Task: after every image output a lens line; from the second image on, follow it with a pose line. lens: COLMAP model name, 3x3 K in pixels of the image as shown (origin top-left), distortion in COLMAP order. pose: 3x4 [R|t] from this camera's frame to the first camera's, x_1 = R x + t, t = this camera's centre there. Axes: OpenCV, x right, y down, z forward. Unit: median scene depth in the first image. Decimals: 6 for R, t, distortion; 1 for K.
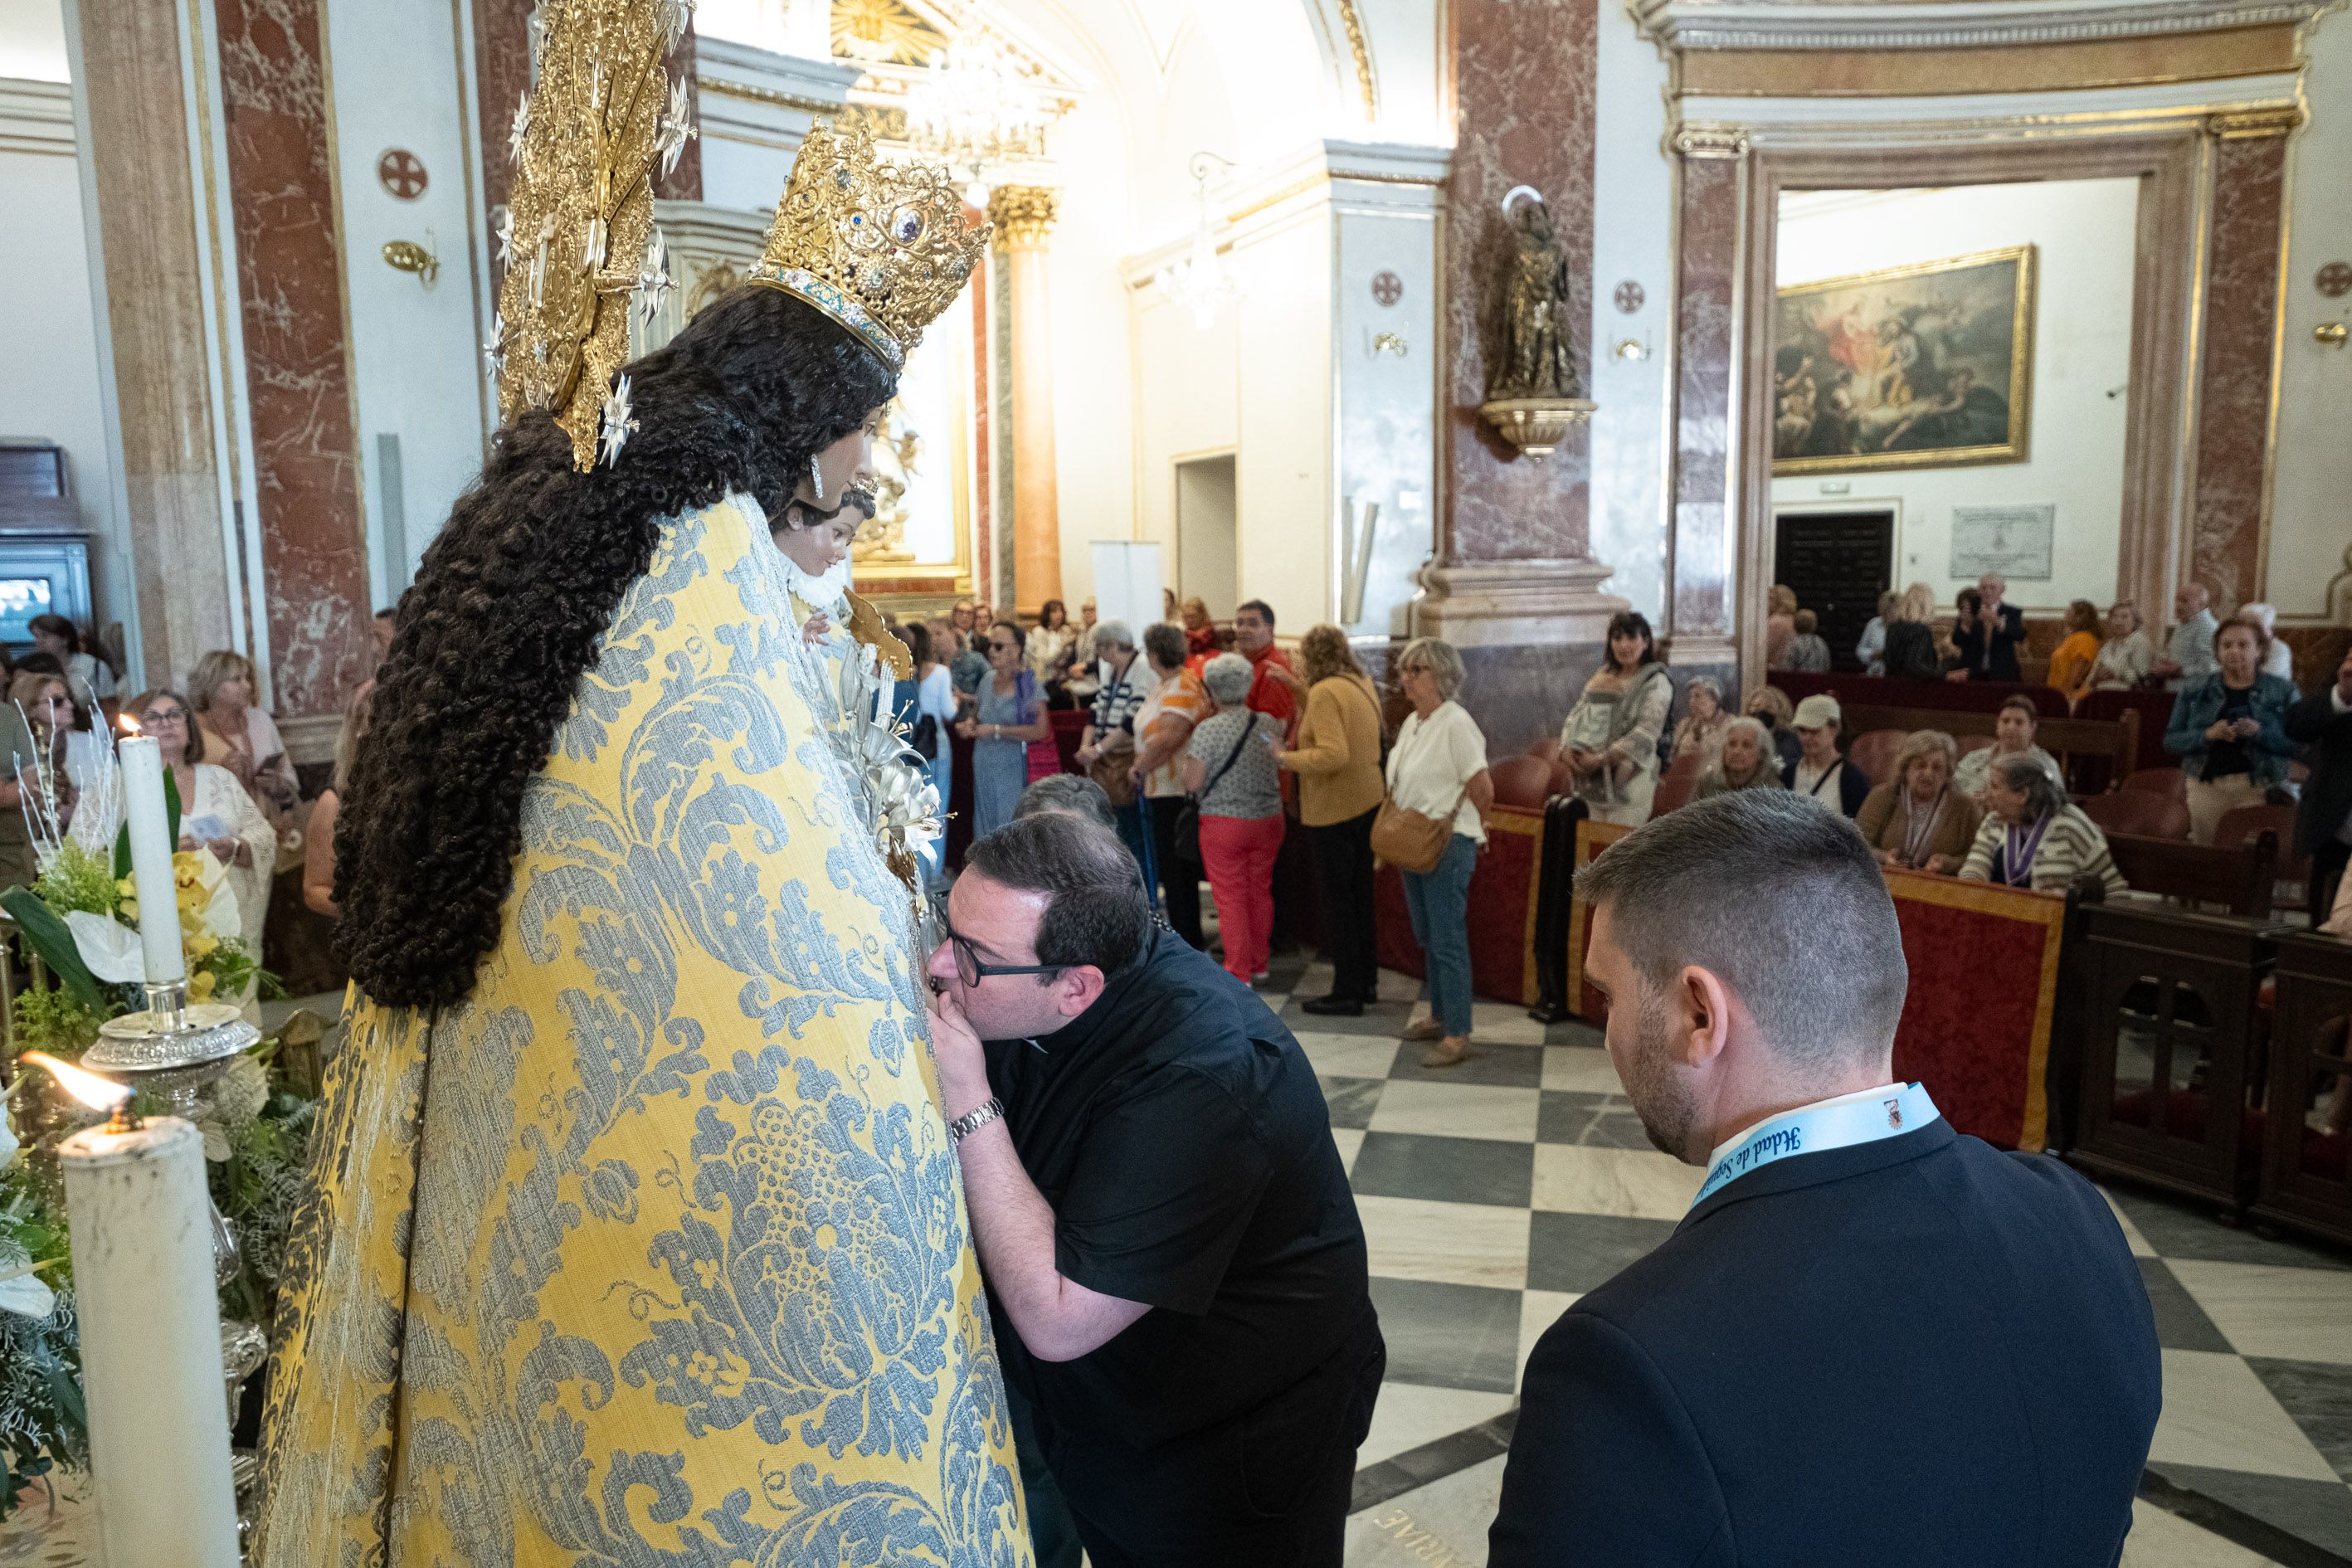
lens RADIAL K [[1630.2, 0, 1179.8], [0, 1630.2, 770.3], [0, 0, 1]] dist [0.003203, -0.006425]
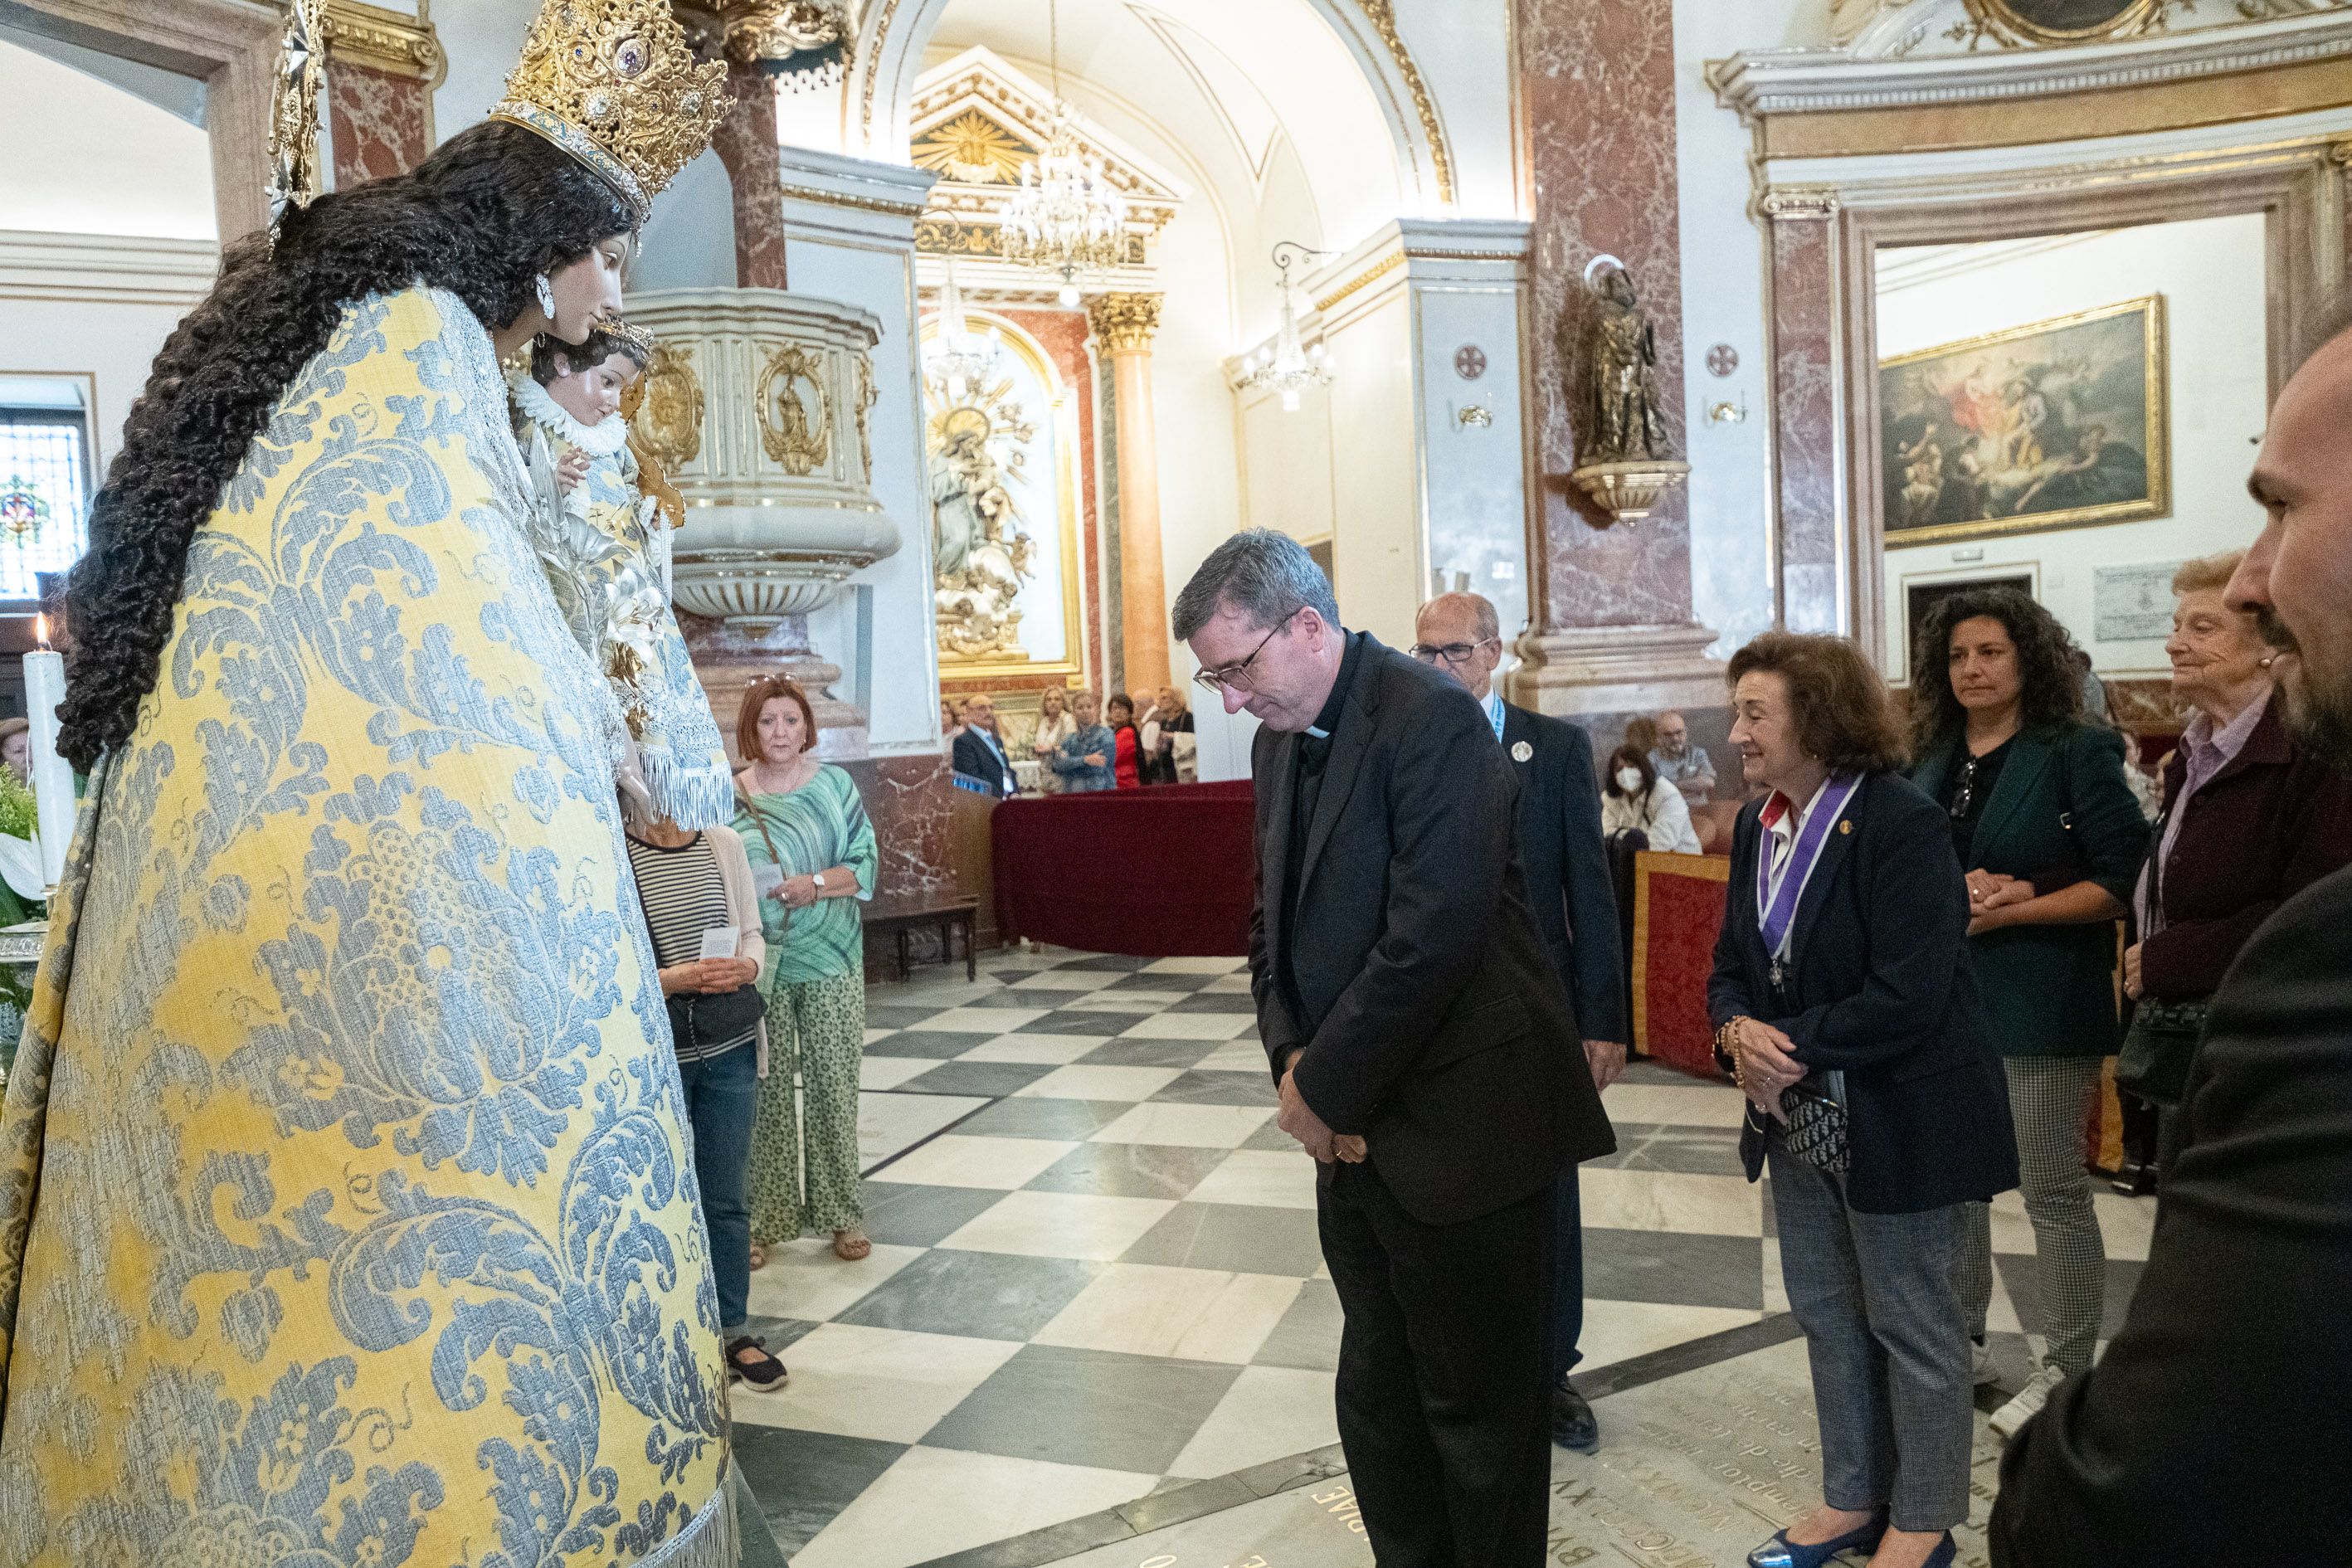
lens RADIAL K [[1630.2, 0, 1184.8], [0, 1630.2, 775.5], [0, 0, 1]] dist [0.003203, -0.006425]
pose [[0.994747, -0.026837, -0.098779, 0.102411], [0.019047, 0.996695, -0.078975, 0.078908], [0.100572, 0.076679, 0.991971, 0.012855]]
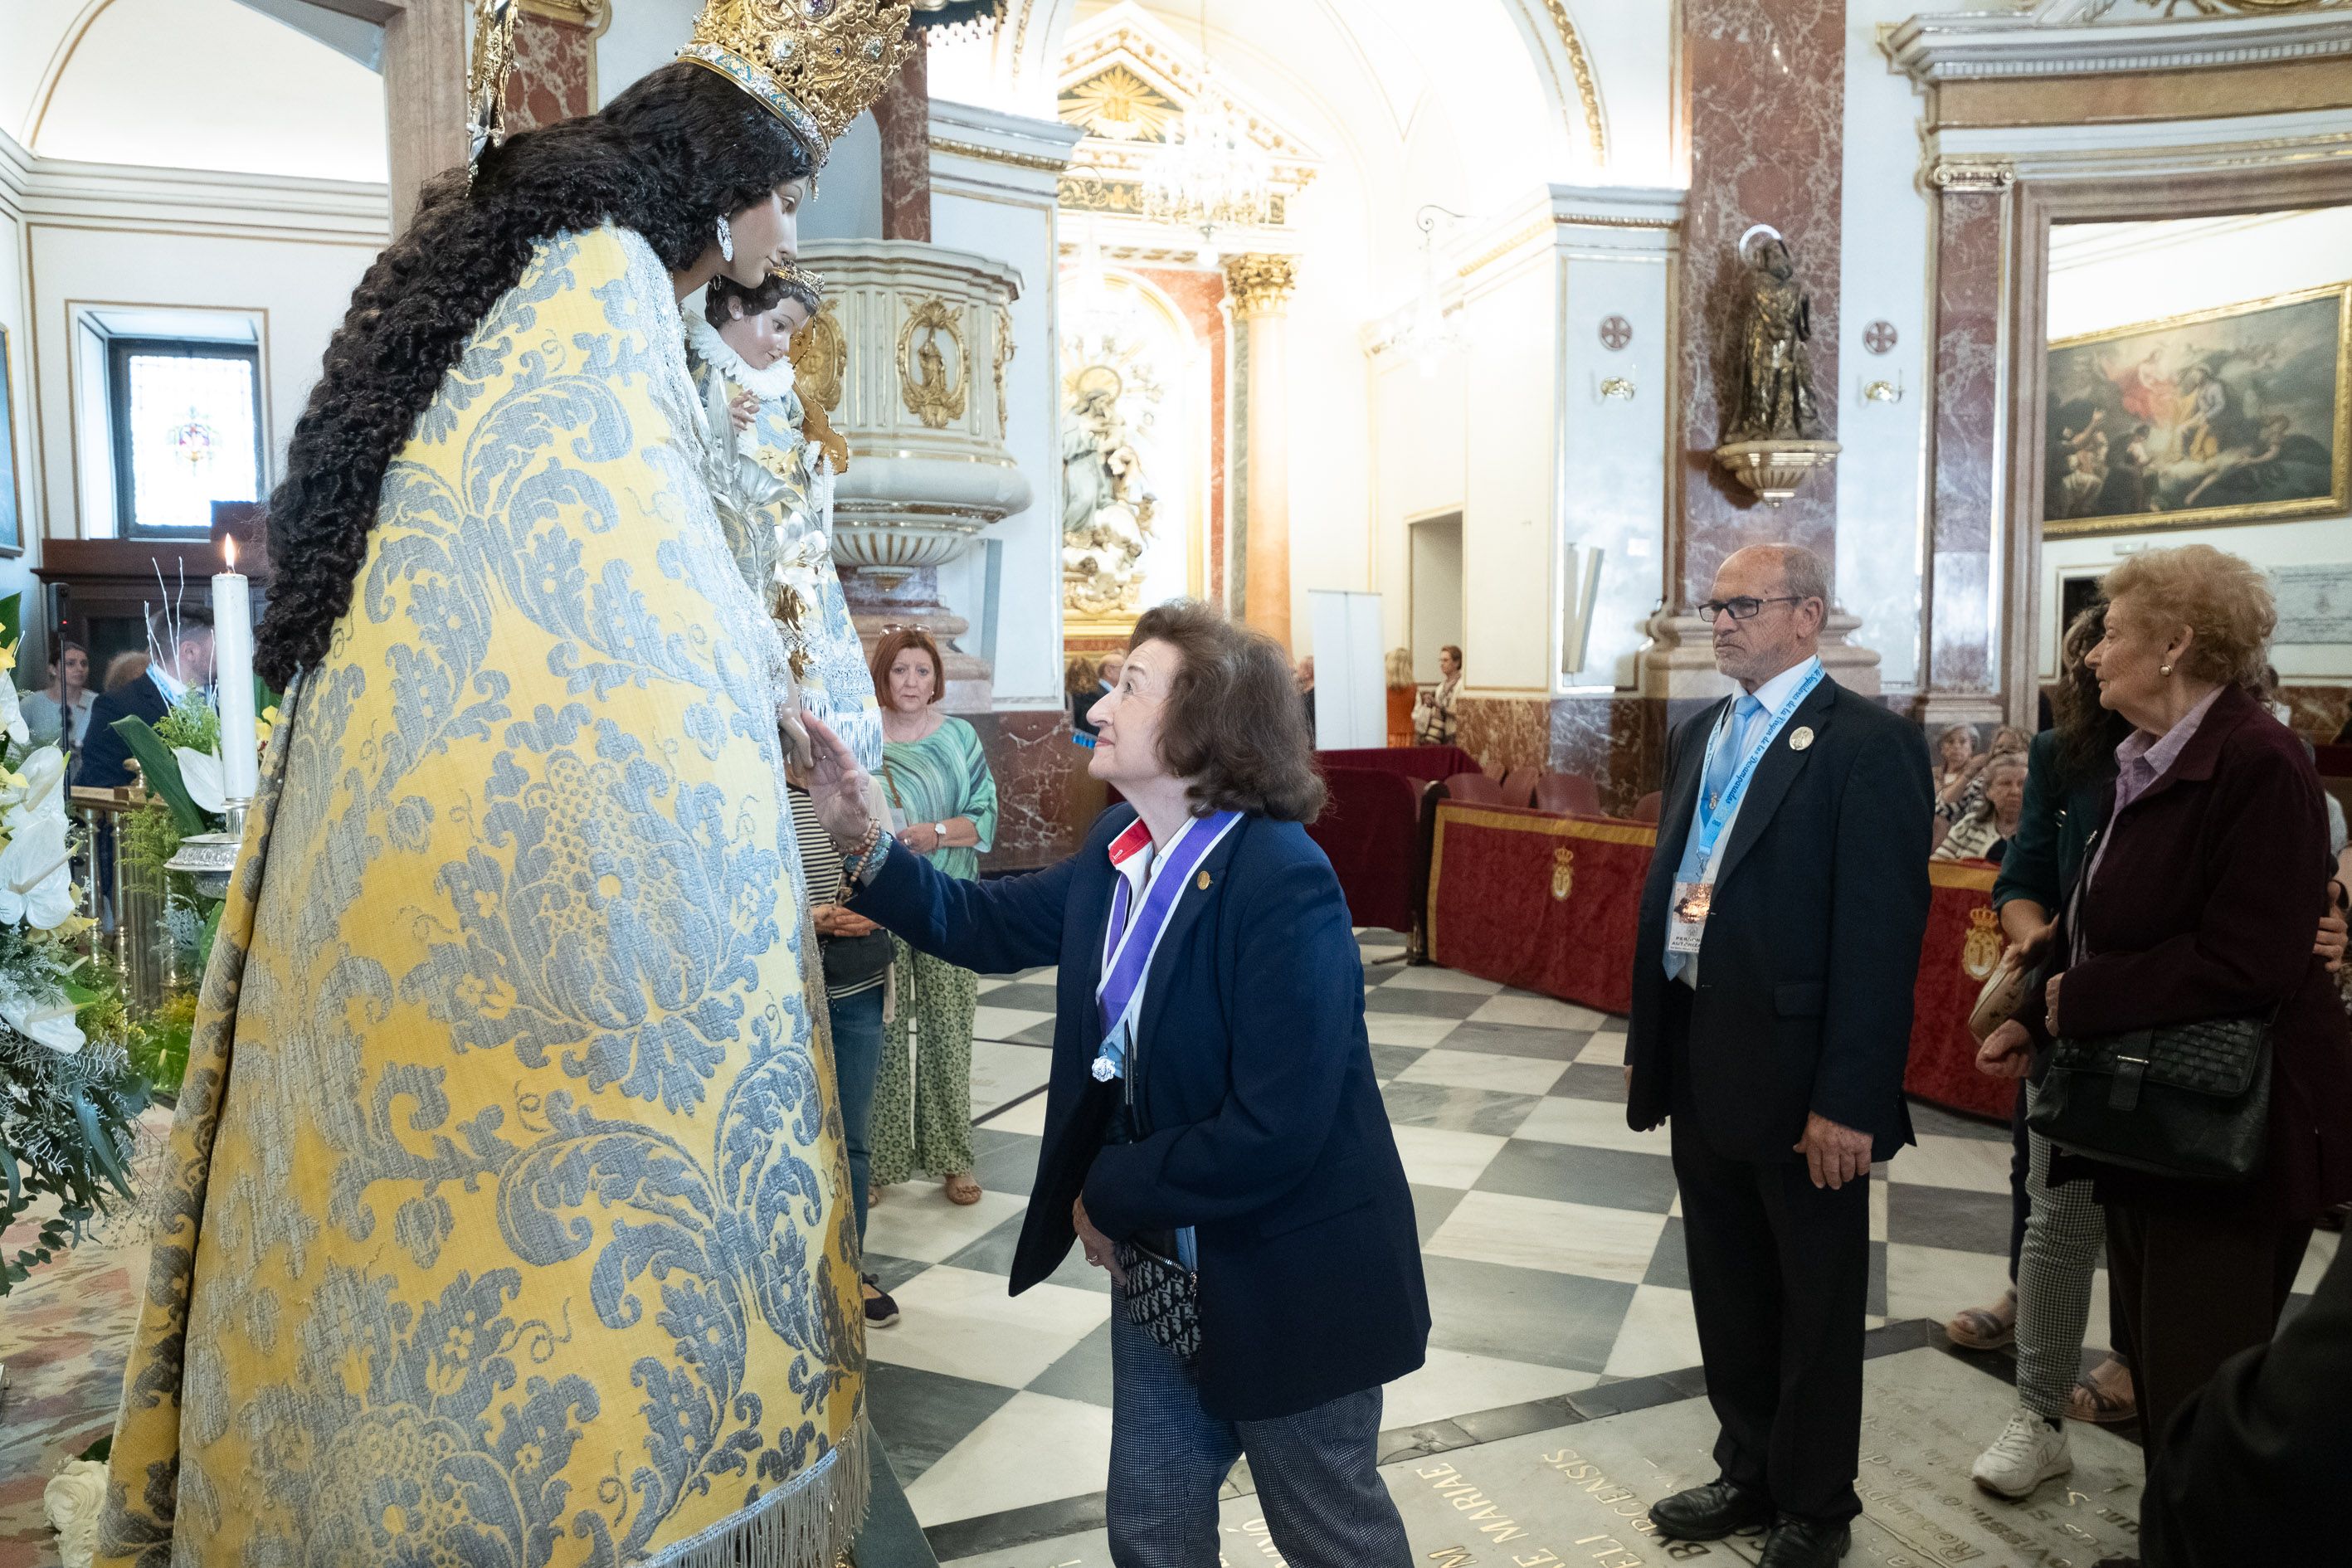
lens RADIAL K [[1630.2, 0, 1175.1], [0, 1630.2, 775.8], [0, 0, 1]] dist [0.003203, -0.006425]
pose [[0.984956, 0.020189, -0.171623, 0.092143], [-0.030375, 0.997916, -0.056930, 0.079431], [0.170116, 0.061287, 0.983516, 0.014896]]
